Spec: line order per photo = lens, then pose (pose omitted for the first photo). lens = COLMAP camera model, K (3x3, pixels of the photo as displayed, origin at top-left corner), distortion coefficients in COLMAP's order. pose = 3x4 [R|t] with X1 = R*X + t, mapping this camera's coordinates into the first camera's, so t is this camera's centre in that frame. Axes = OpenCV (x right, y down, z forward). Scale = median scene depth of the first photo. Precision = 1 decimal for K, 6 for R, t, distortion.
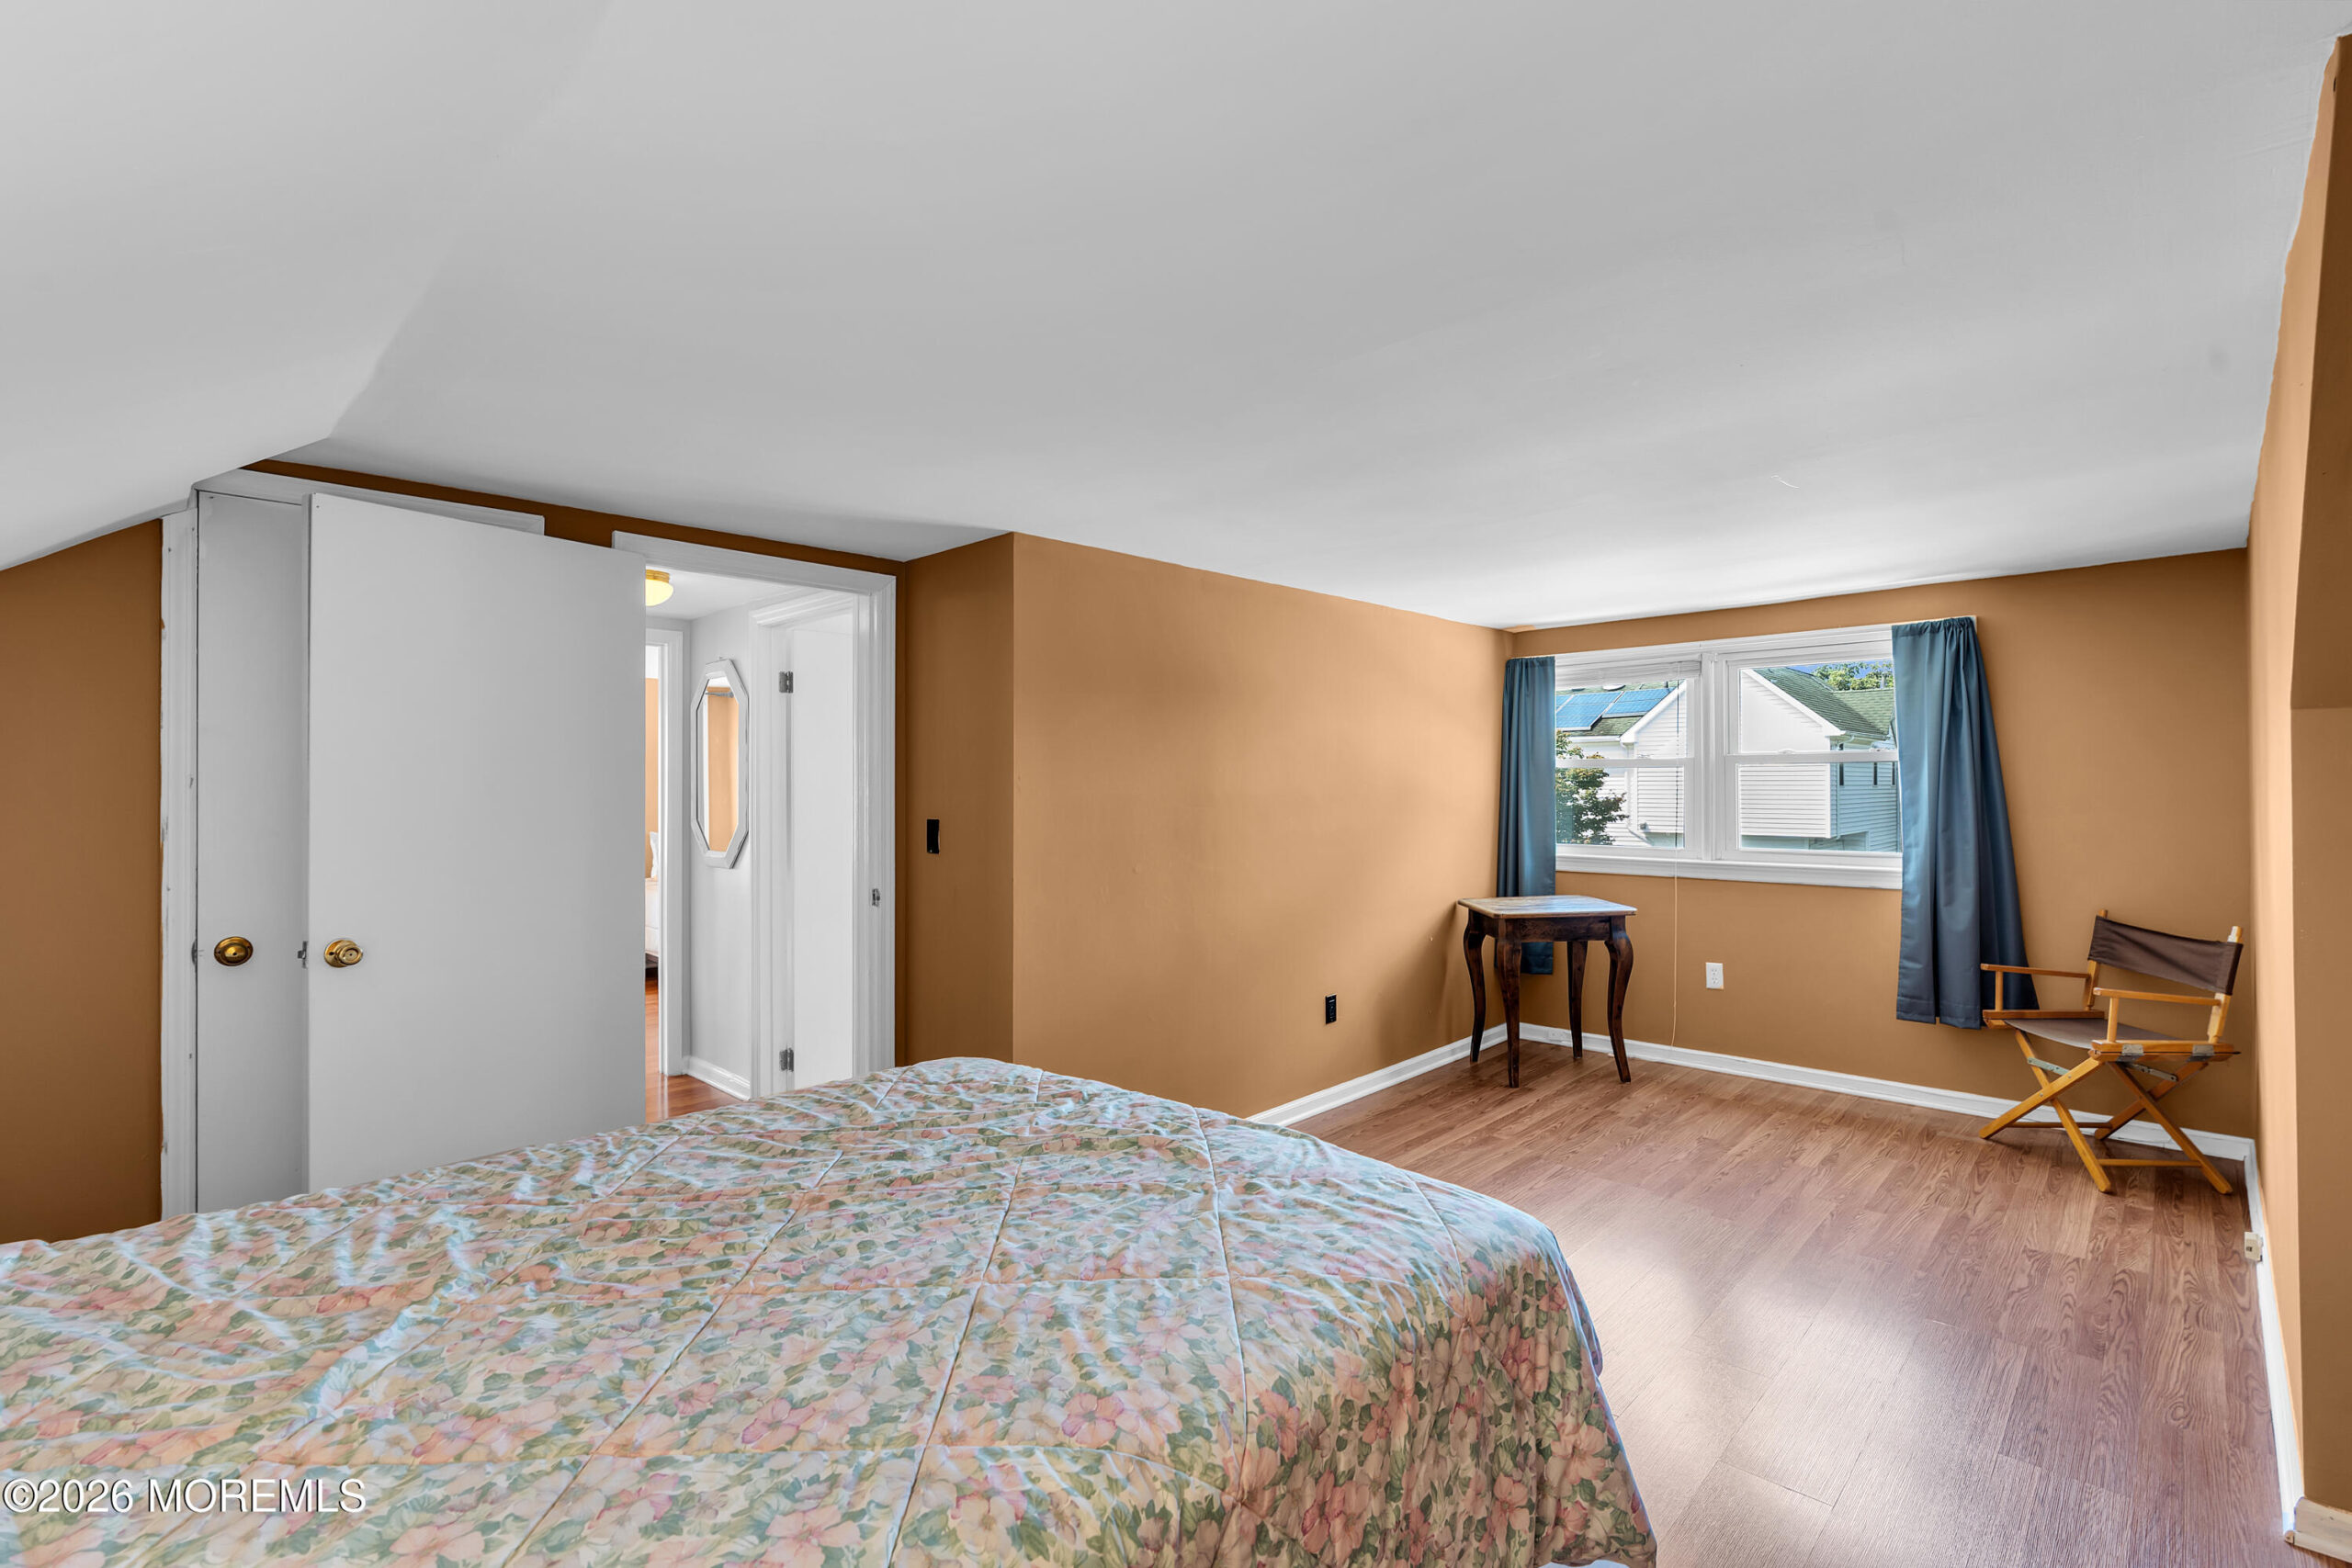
lens RADIAL K [[1054.4, 0, 1173.8], [0, 1054.4, 783.3], [0, 0, 1]] dist [-0.010428, 0.000558]
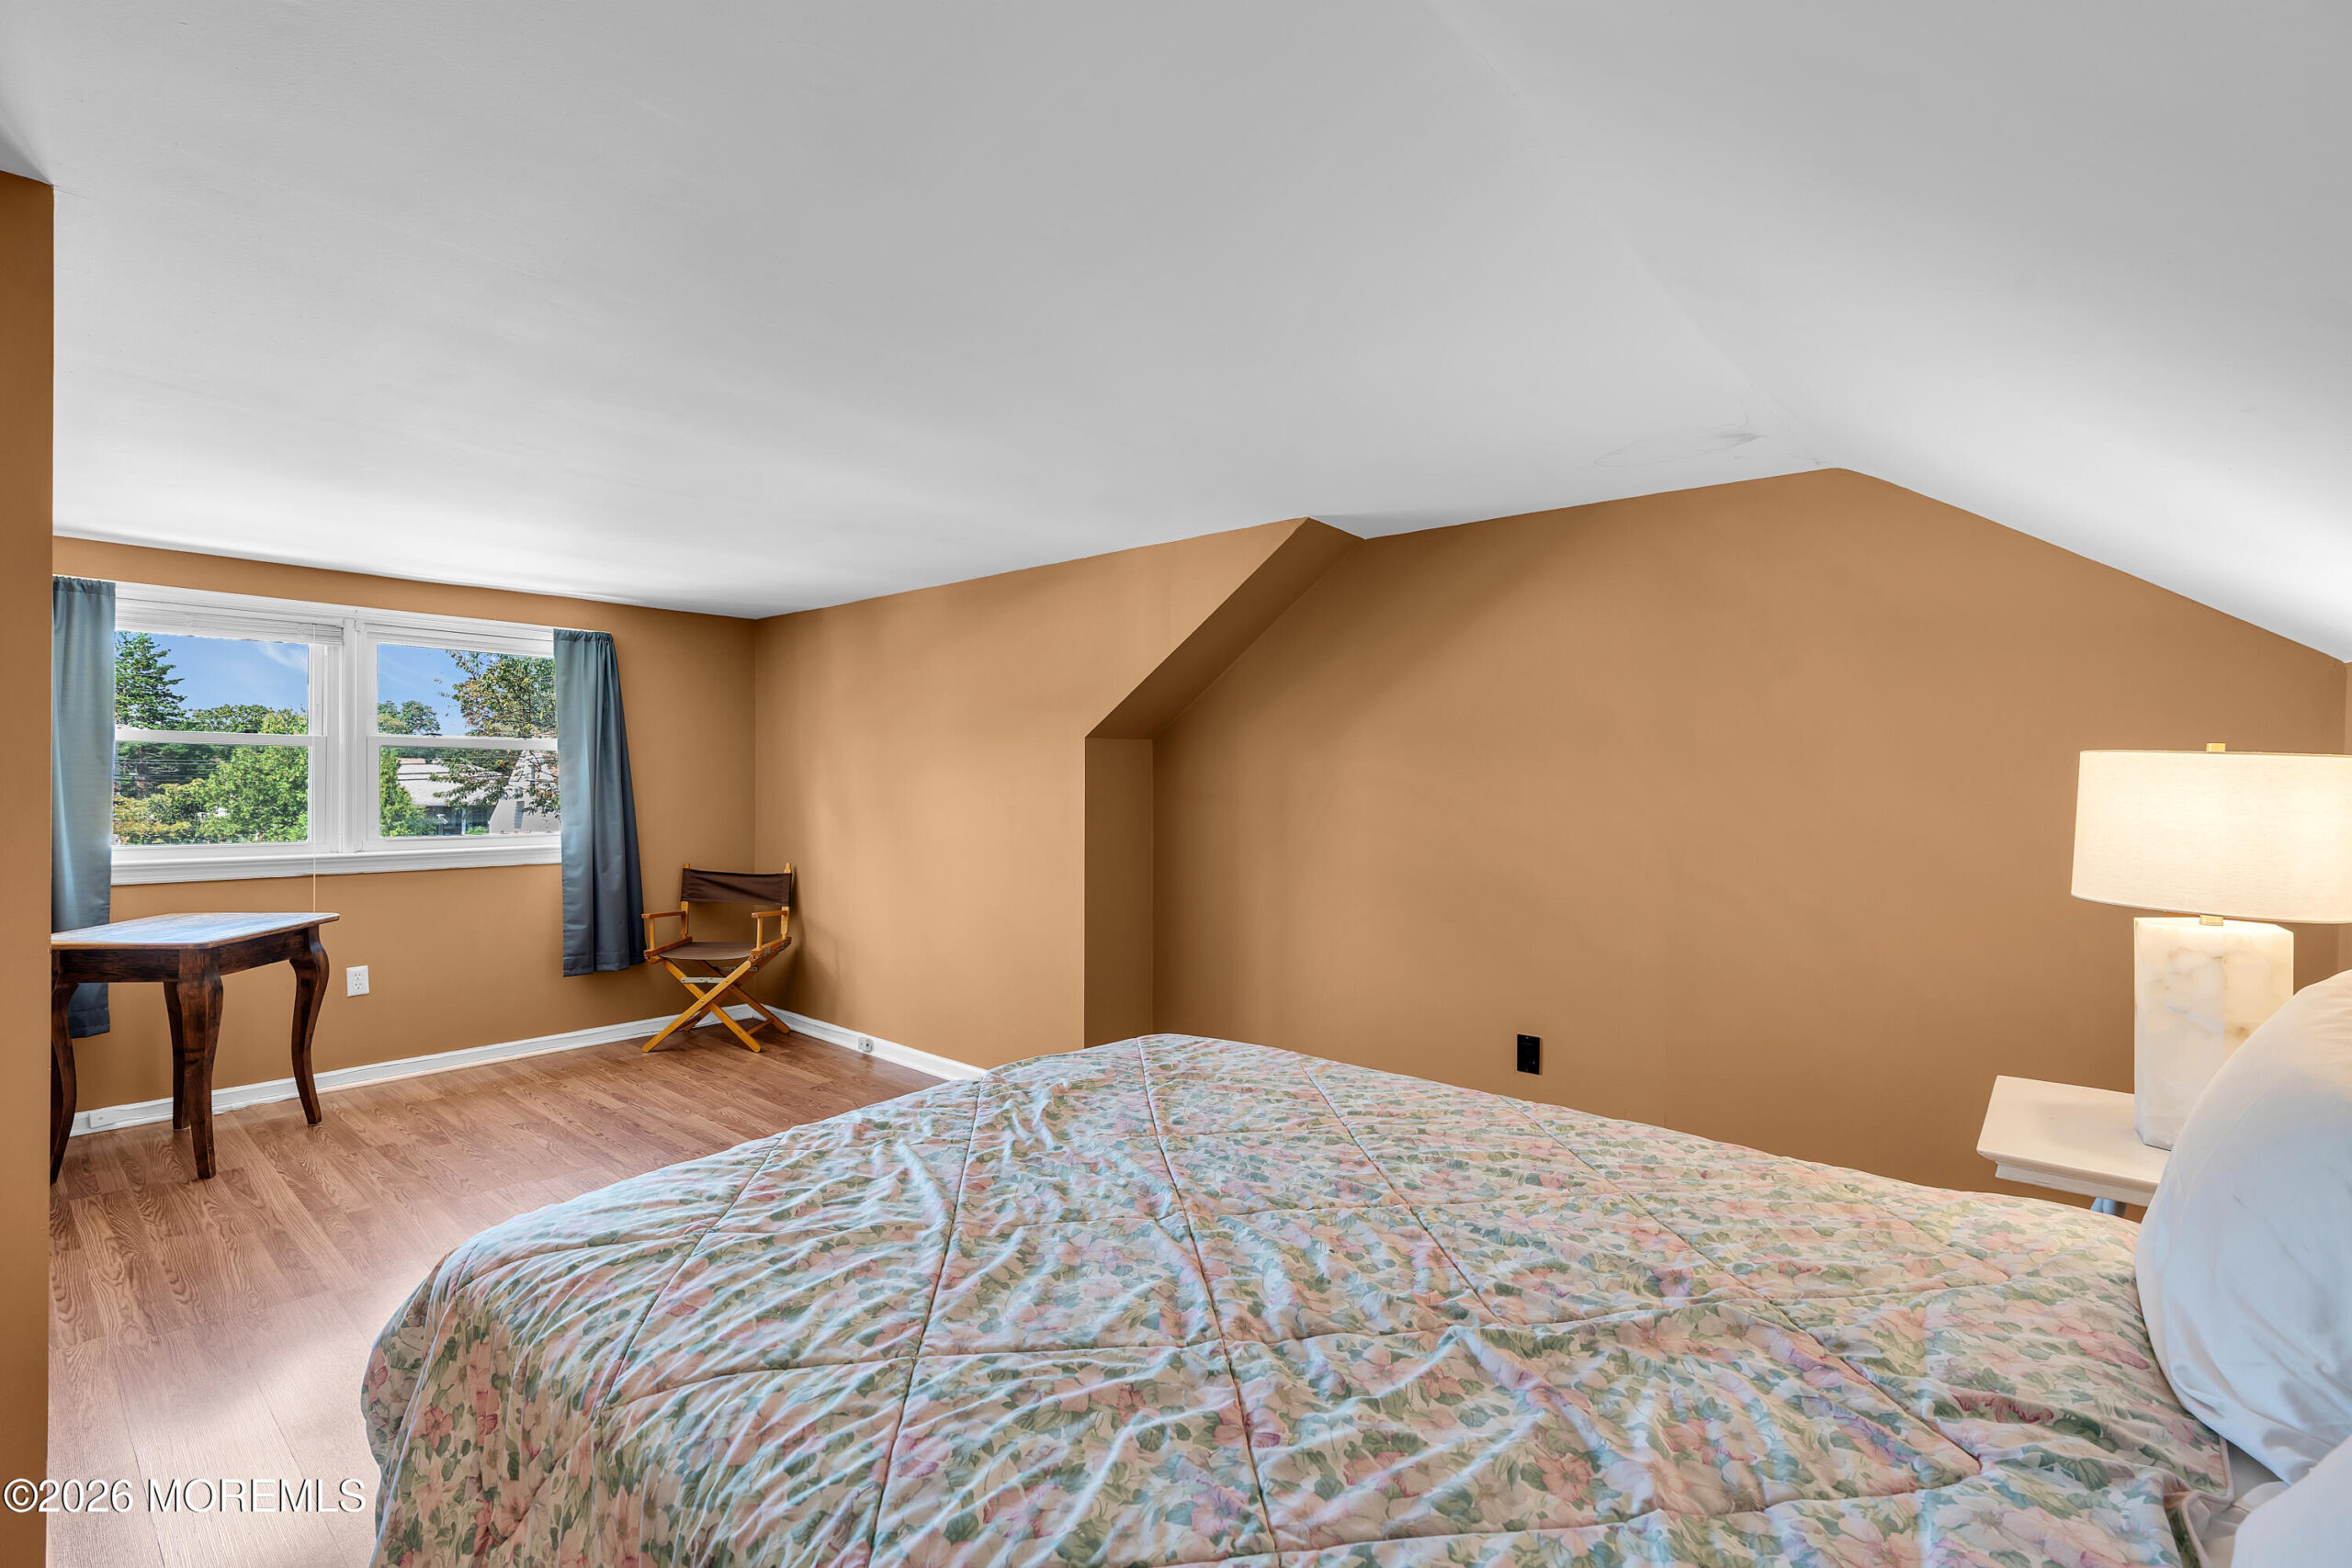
lens RADIAL K [[1054.4, 0, 1173.4], [0, 1054.4, 784.3], [0, 0, 1]] dist [-0.010428, 0.000558]
pose [[-0.063866, -0.000293, 0.997958, -0.503400], [-0.008992, 0.999960, -0.000282, 0.011123], [-0.997918, -0.008991, -0.063866, 0.433485]]
